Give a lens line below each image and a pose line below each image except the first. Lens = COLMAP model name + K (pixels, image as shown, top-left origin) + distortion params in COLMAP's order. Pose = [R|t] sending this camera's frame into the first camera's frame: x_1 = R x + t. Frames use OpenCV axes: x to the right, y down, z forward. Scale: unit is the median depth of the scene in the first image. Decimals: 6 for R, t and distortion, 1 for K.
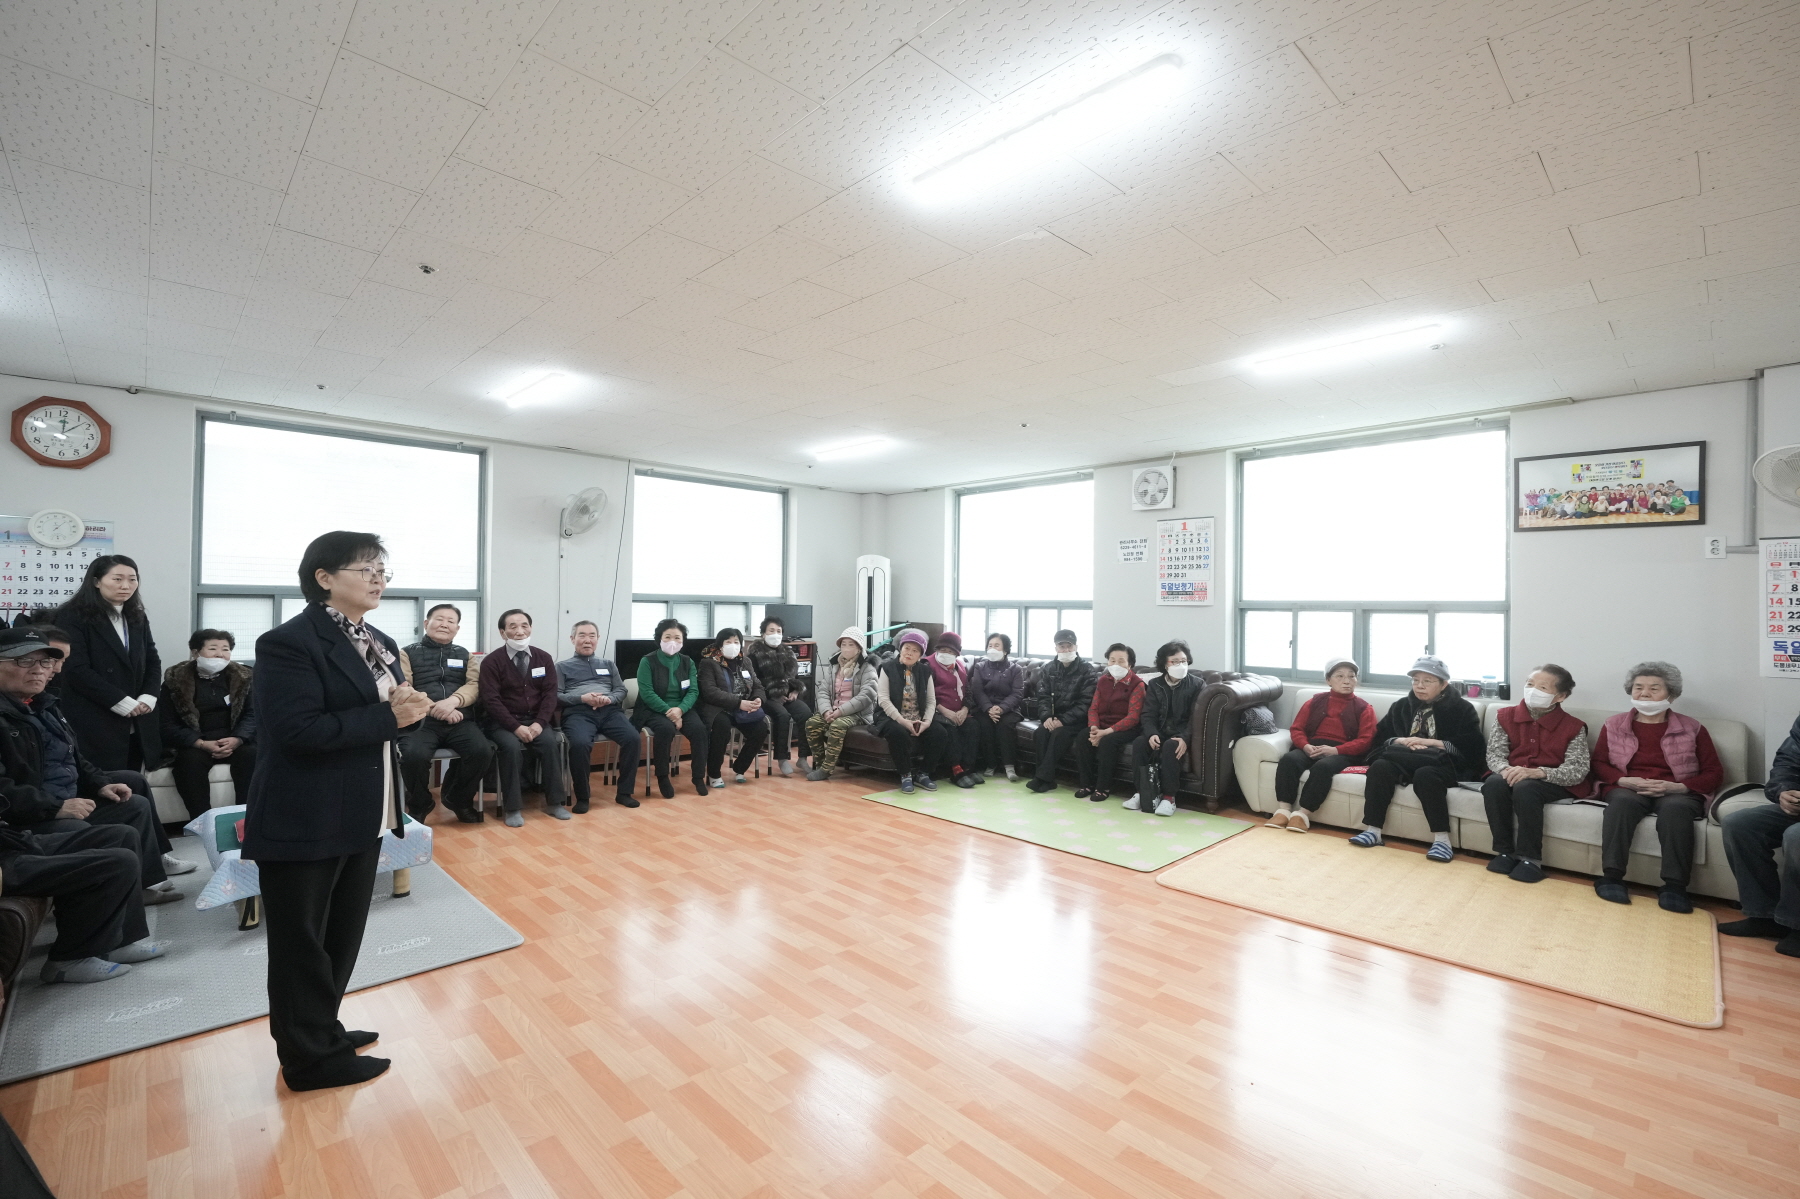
lens RADIAL K [[800.8, 0, 900.0], [0, 800.8, 599.5], [0, 0, 1]] dist [-0.001227, 0.001123]
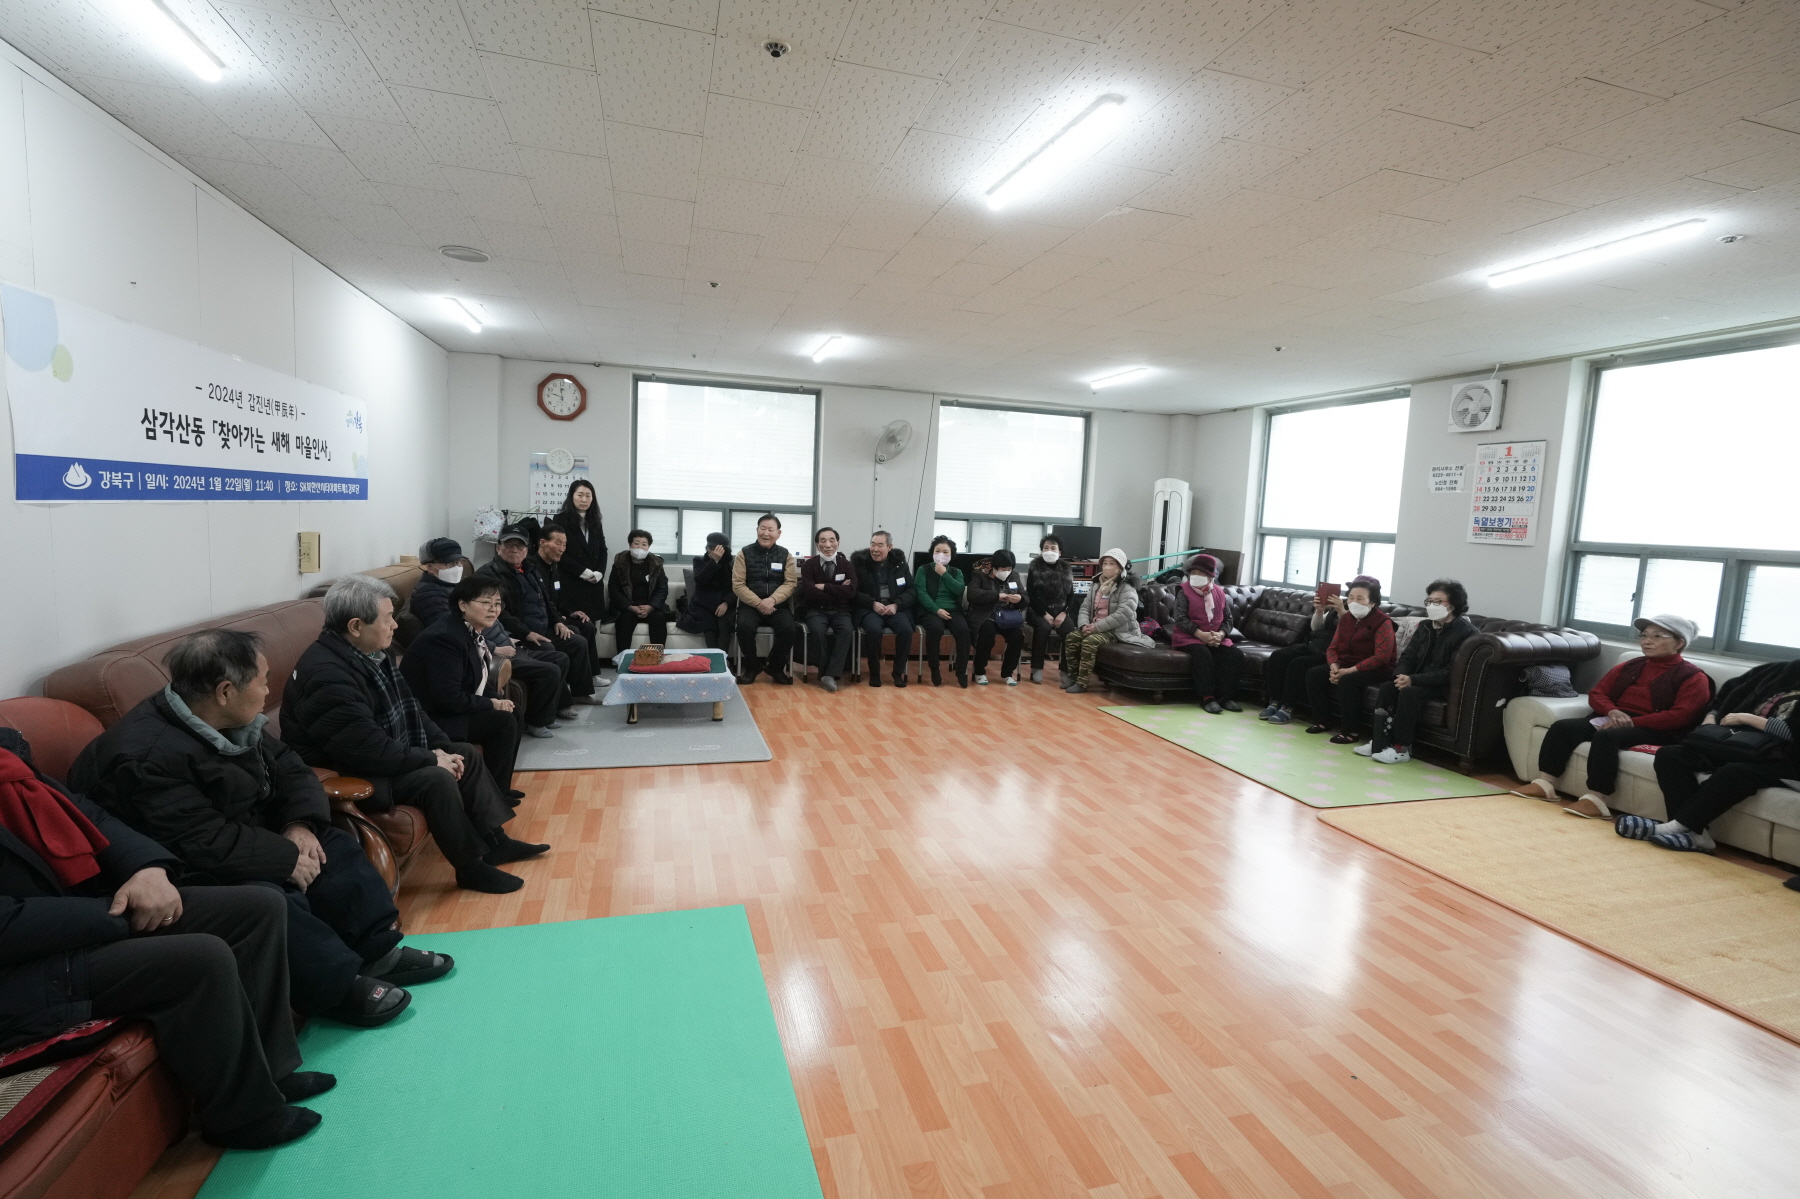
lens RADIAL K [[830.6, 0, 899.9], [0, 830.6, 584.1], [0, 0, 1]] dist [-0.002077, 0.000561]
pose [[0.888385, 0.067534, -0.454104, 0.219777], [-0.029892, 0.995531, 0.089575, -0.011921], [0.458124, -0.066003, 0.886434, -0.105947]]
